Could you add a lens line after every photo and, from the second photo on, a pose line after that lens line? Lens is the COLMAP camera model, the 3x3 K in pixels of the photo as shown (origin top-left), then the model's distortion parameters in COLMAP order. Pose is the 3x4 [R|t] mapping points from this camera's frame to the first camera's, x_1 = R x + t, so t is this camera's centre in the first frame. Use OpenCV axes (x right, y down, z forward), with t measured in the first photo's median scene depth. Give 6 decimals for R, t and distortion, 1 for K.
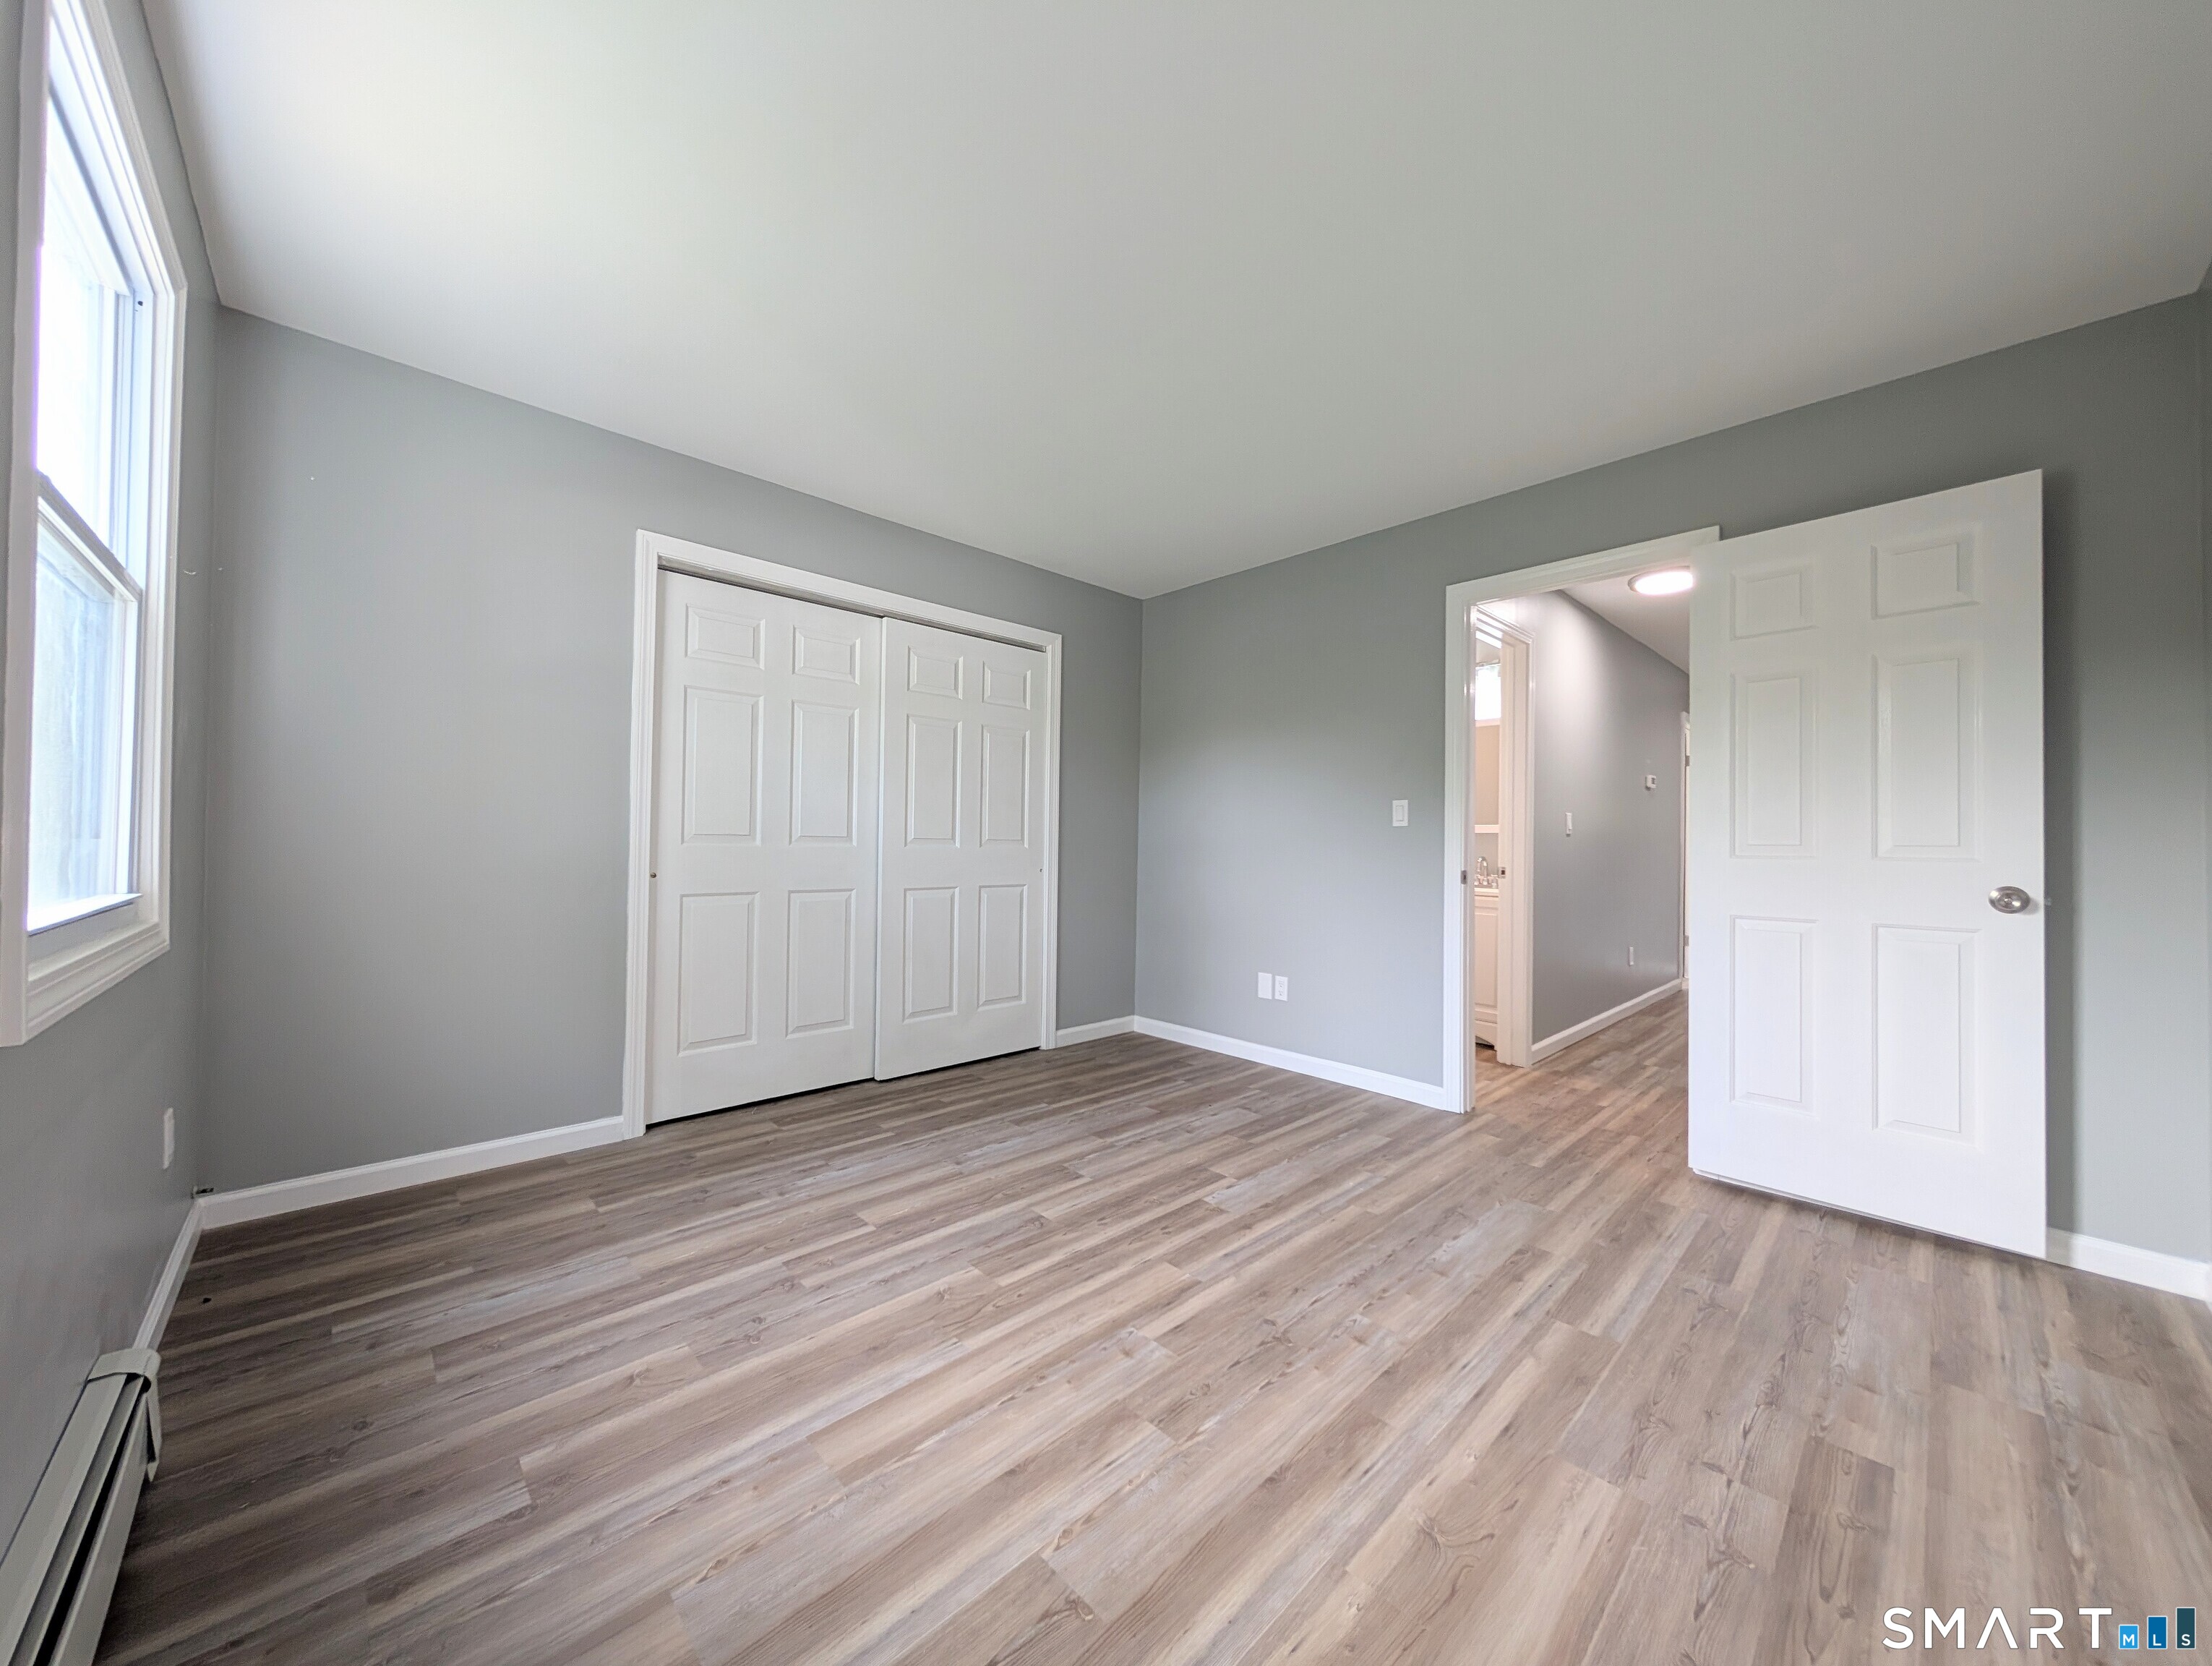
lens RADIAL K [[803.3, 0, 1107.7], [0, 803.3, 833.3], [0, 0, 1]] dist [0.001066, 0.000095]
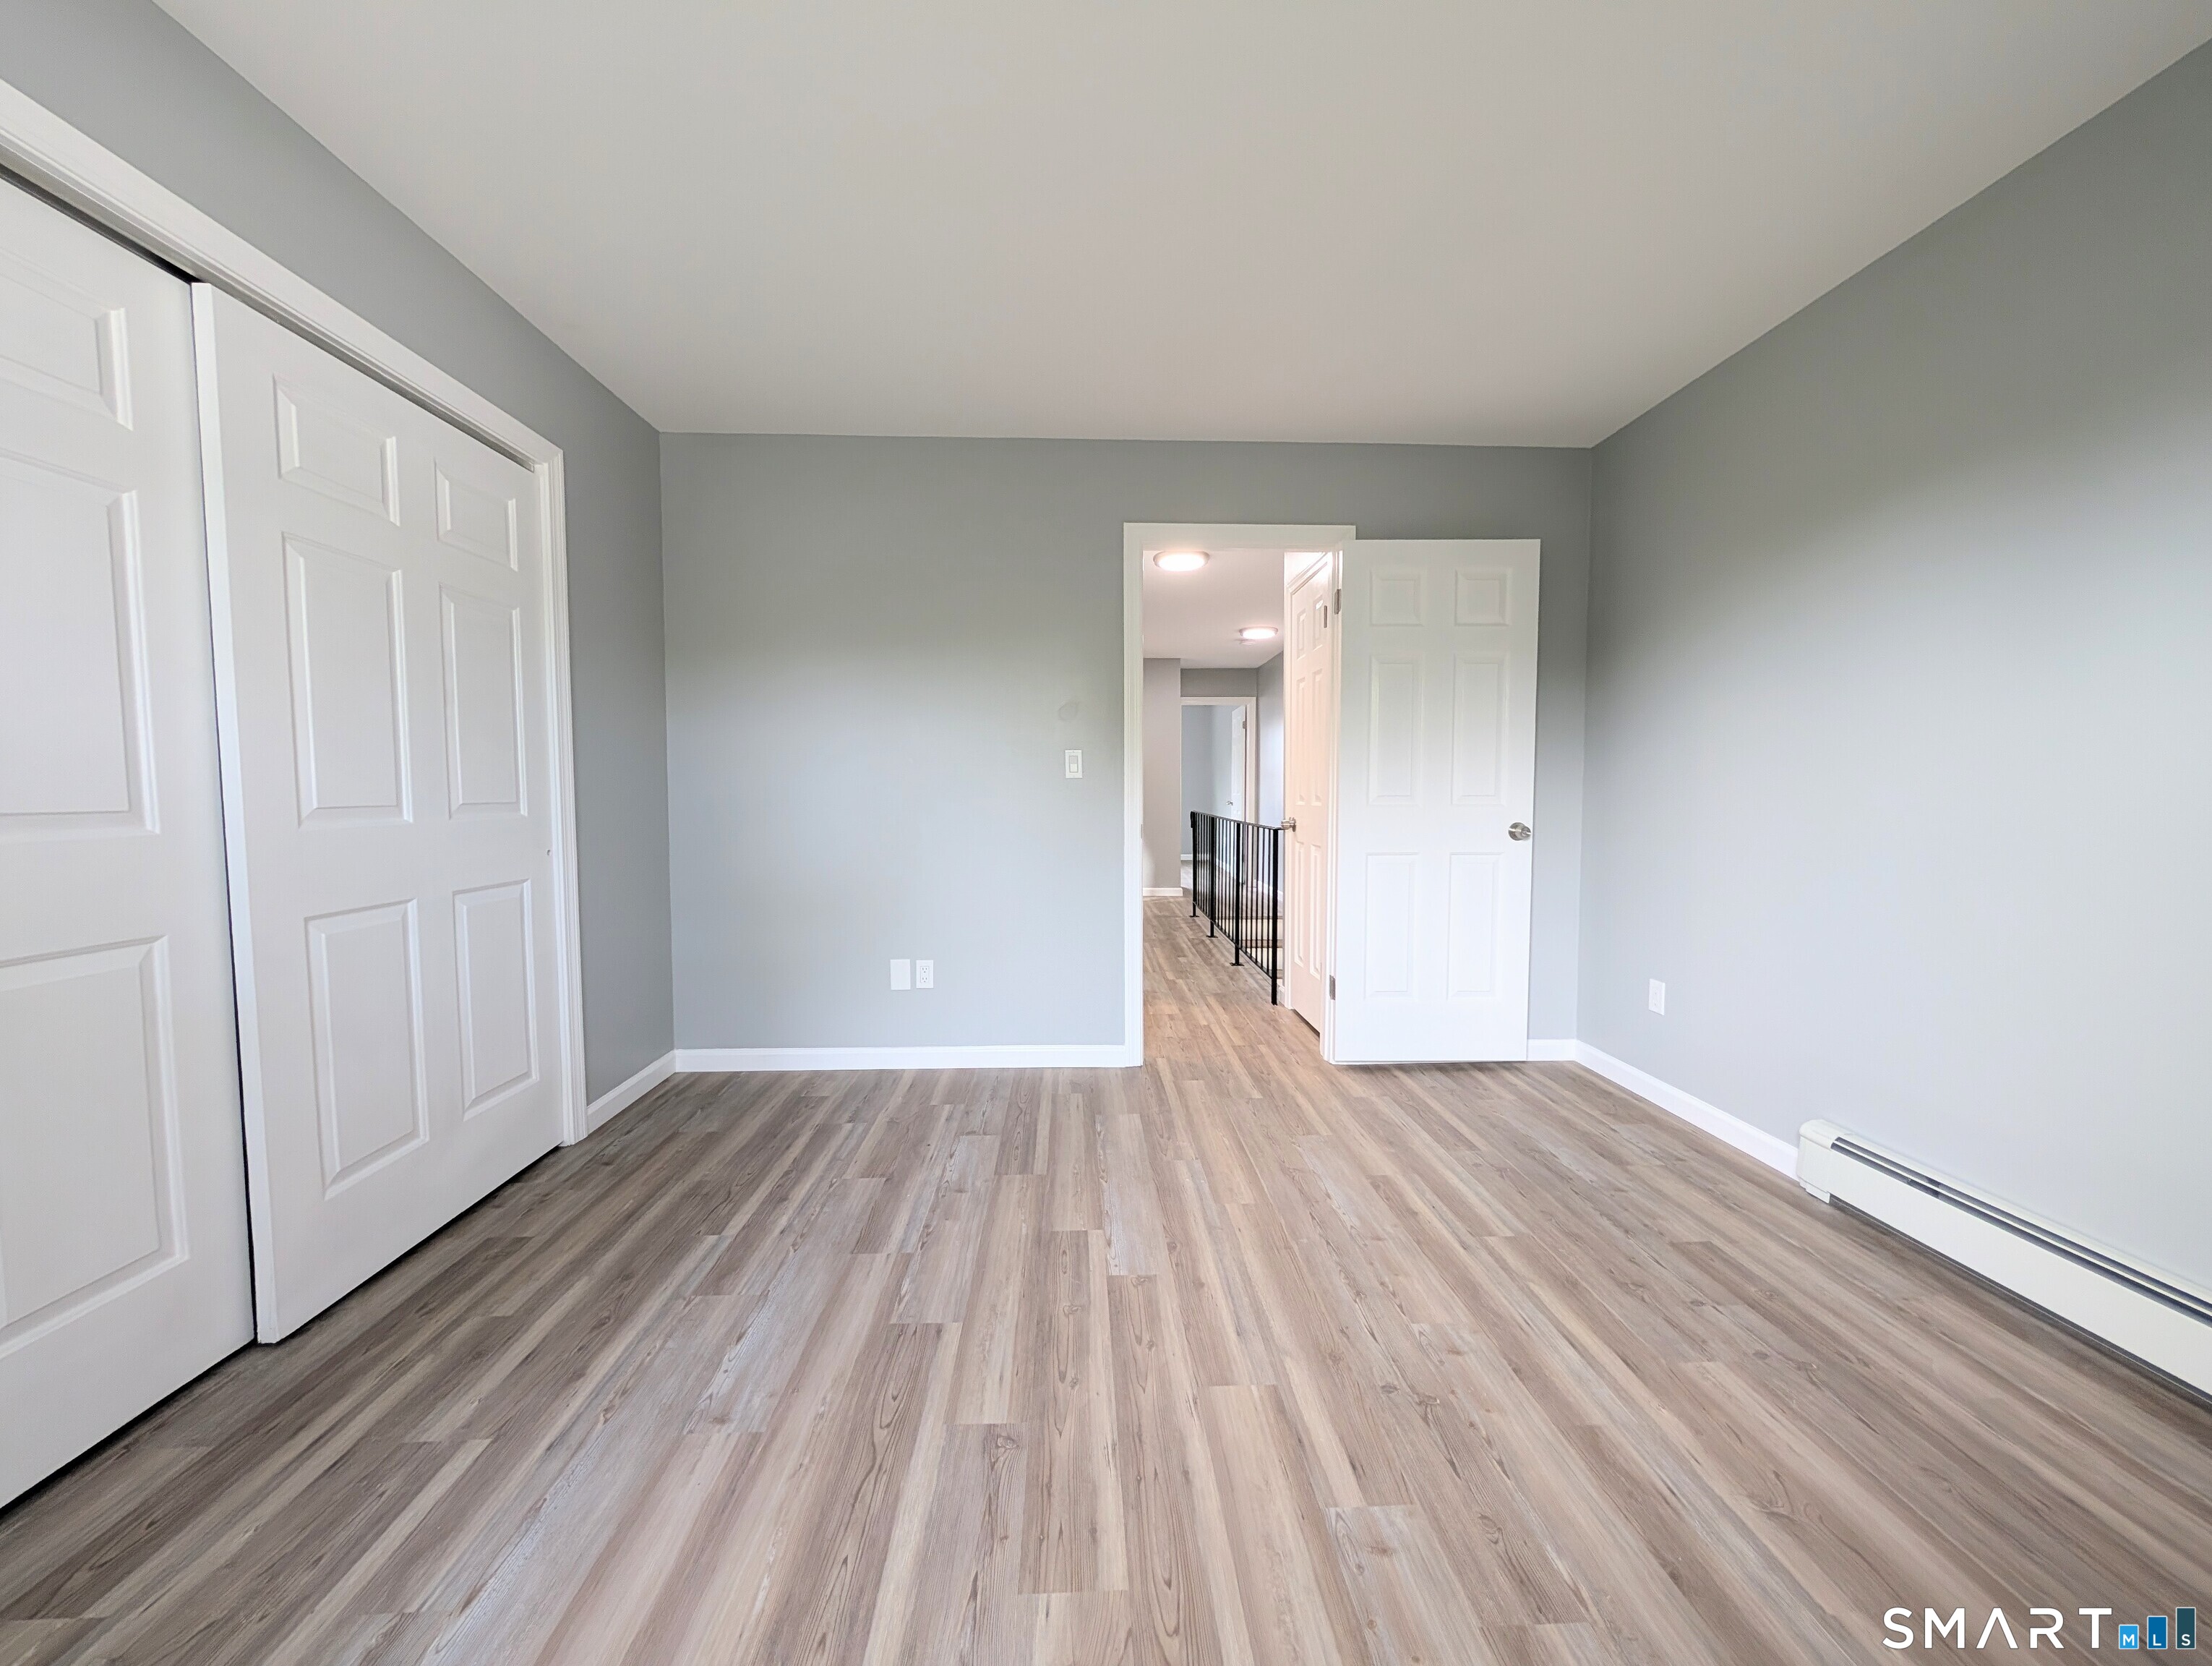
lens RADIAL K [[803.3, 0, 1107.7], [0, 803.3, 833.3], [0, 0, 1]] dist [0.001066, 0.000095]
pose [[0.659342, -0.056257, 0.749736, -0.367857], [-0.000429, 0.997168, 0.075201, -0.018538], [-0.751843, -0.049904, 0.657451, 0.439850]]
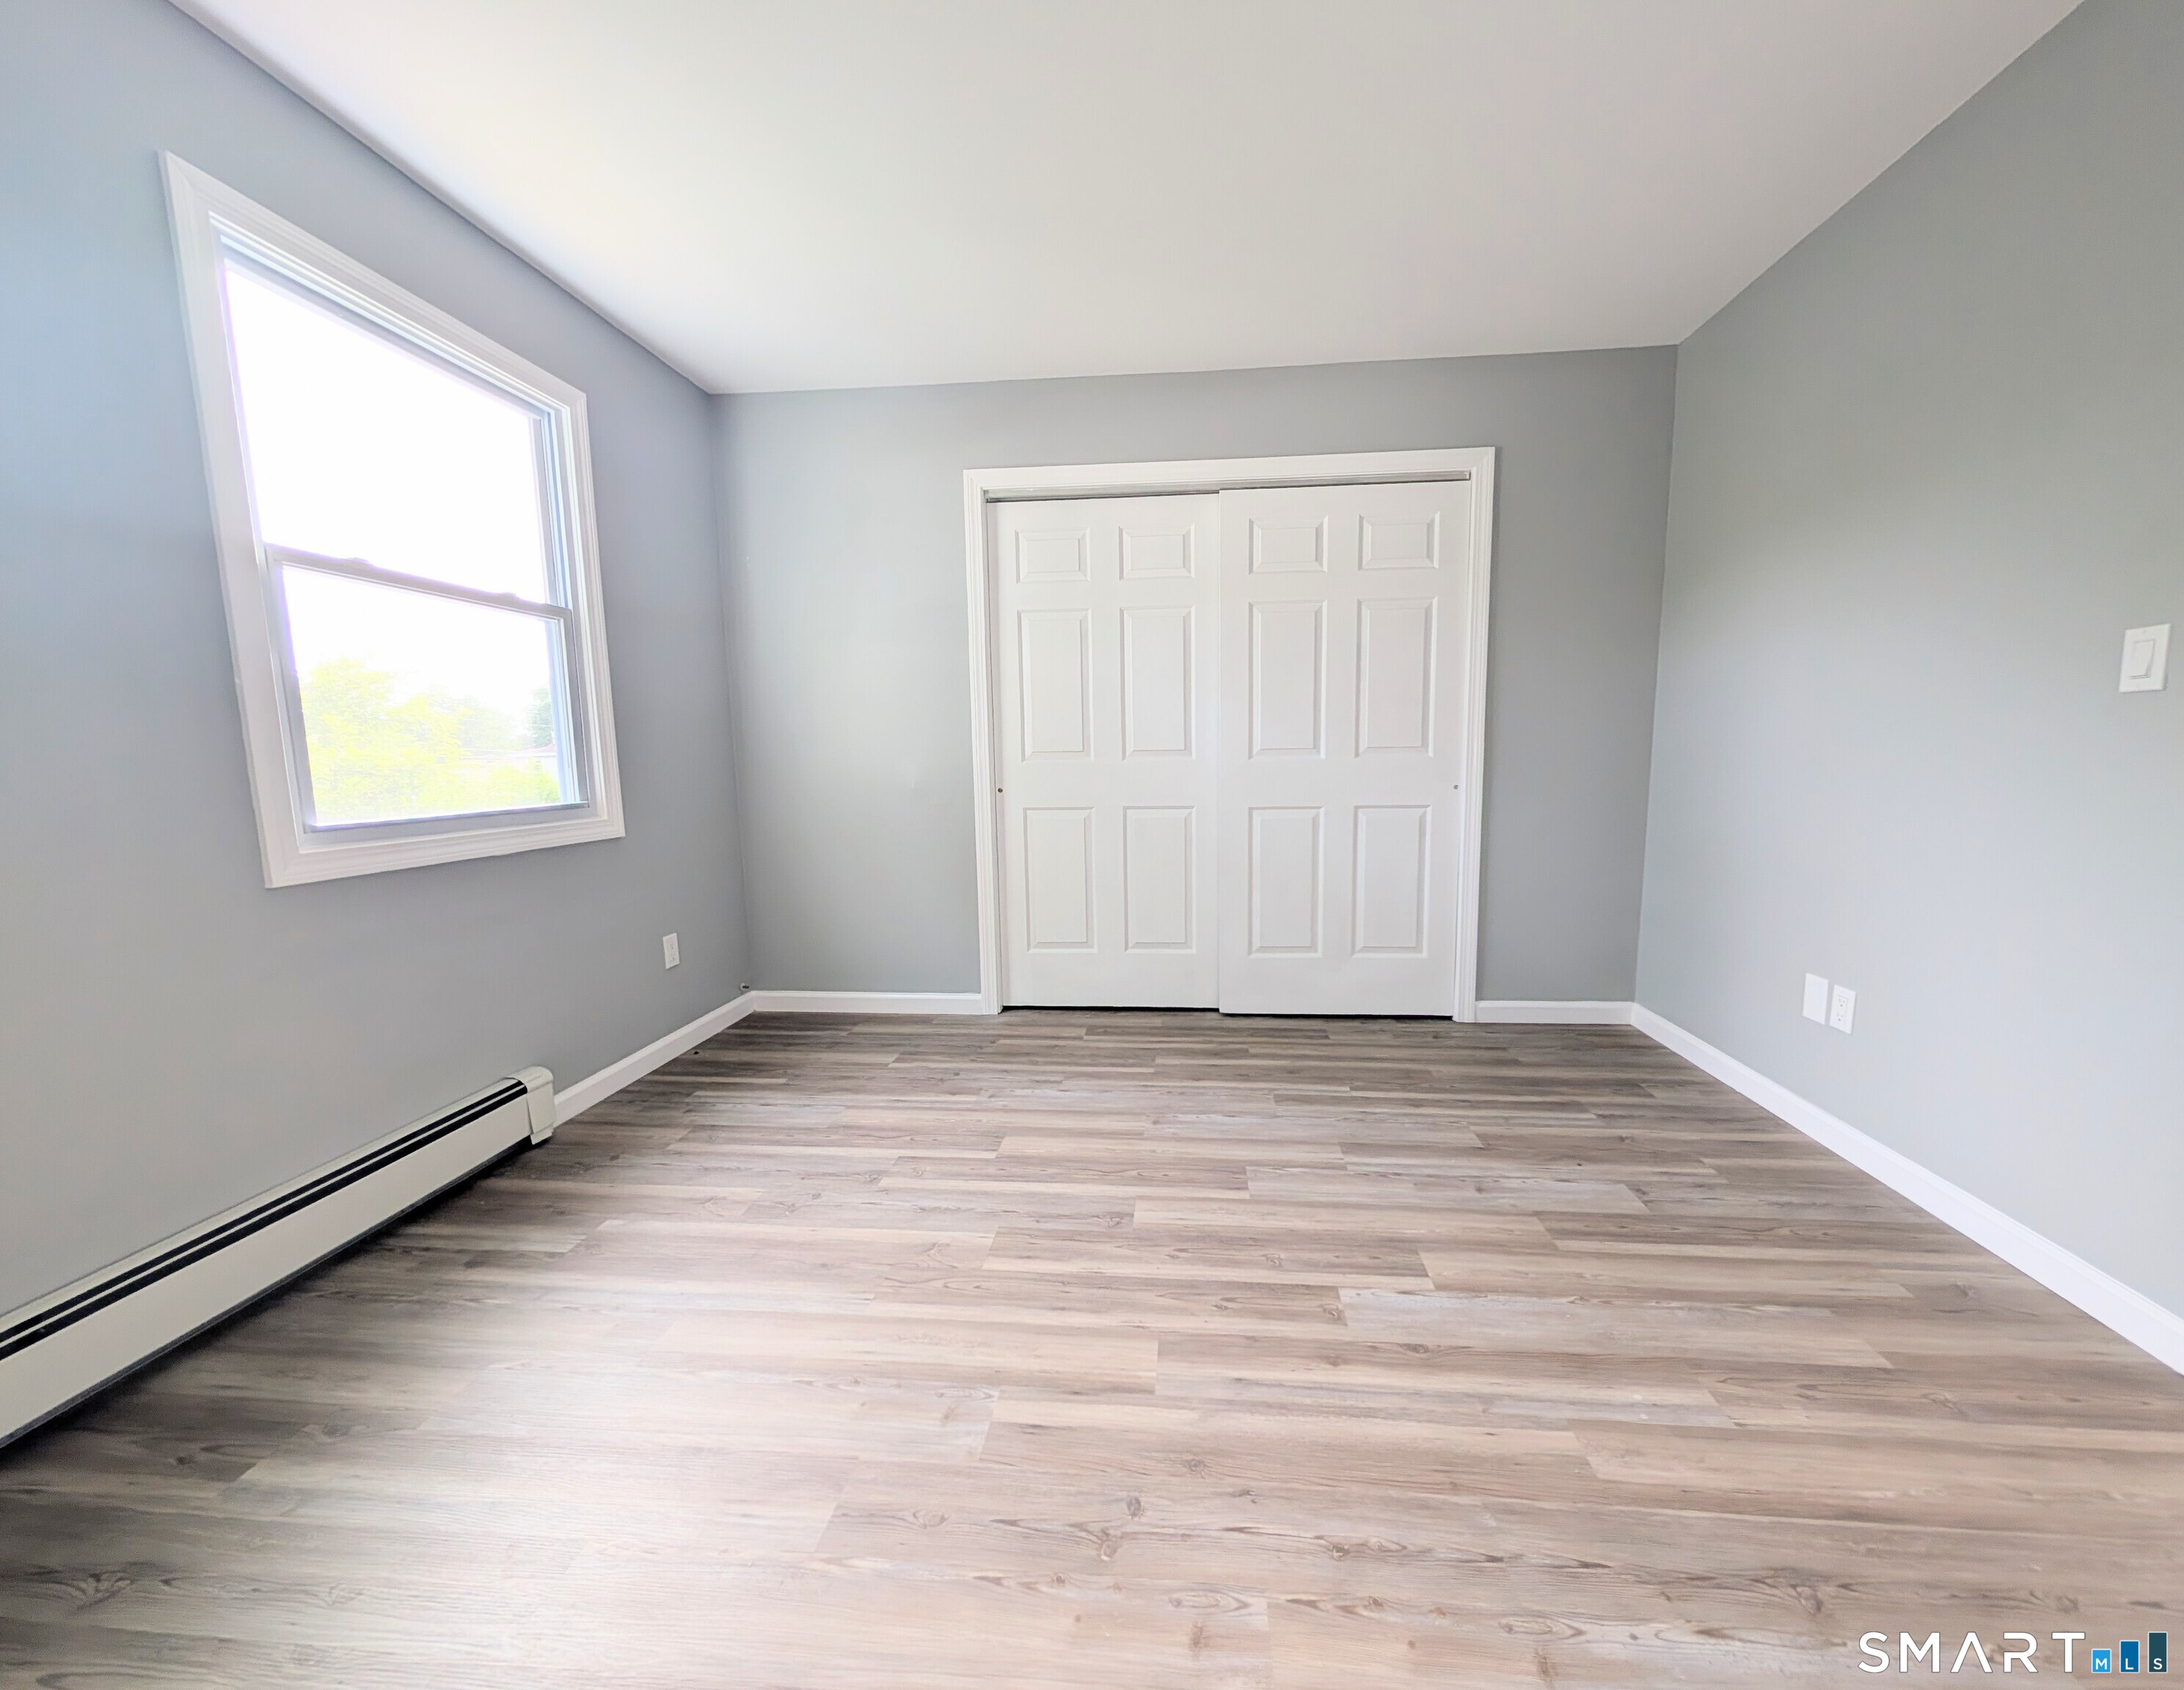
lens RADIAL K [[815.7, 0, 1123.7], [0, 815.7, 845.1], [0, 0, 1]] dist [-0.000213, -0.000149]
pose [[0.661704, 0.062479, -0.747157, 0.407508], [0.032409, 0.993207, 0.111756, 0.007662], [0.749064, -0.098165, 0.655184, 0.389515]]
